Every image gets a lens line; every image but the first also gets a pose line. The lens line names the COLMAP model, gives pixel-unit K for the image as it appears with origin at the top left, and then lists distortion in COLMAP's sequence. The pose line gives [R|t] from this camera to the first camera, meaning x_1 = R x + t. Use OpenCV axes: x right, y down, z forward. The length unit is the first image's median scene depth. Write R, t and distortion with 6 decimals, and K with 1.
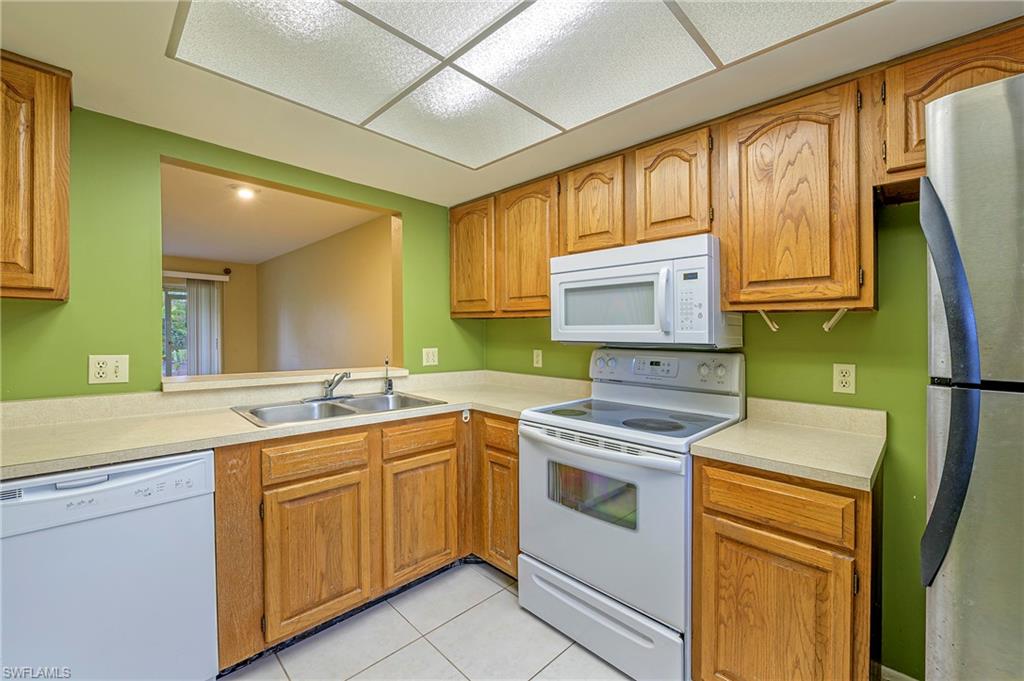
lens RADIAL K [[415.6, 0, 512.0], [0, 415.6, 340.5], [0, 0, 1]] dist [-0.003094, -0.000589]
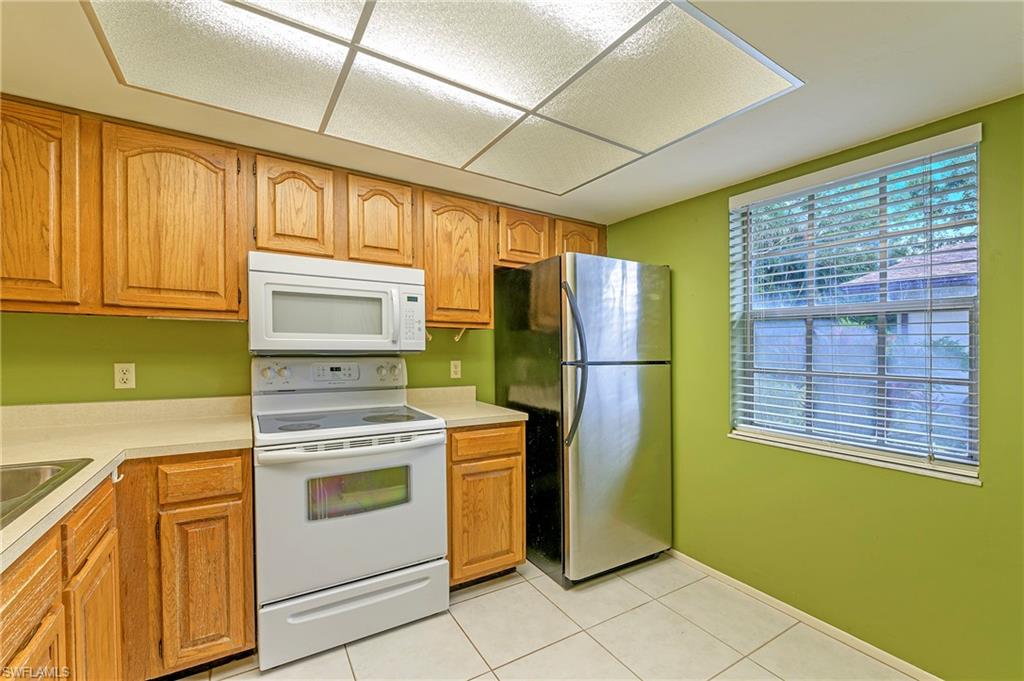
lens RADIAL K [[439.7, 0, 512.0], [0, 439.7, 340.5], [0, 0, 1]] dist [-0.001037, -0.000074]
pose [[0.227673, 0.001628, 0.973736, -0.780088], [0.003514, 0.999991, -0.002493, -0.017101], [-0.973731, 0.003989, 0.227665, 0.343020]]
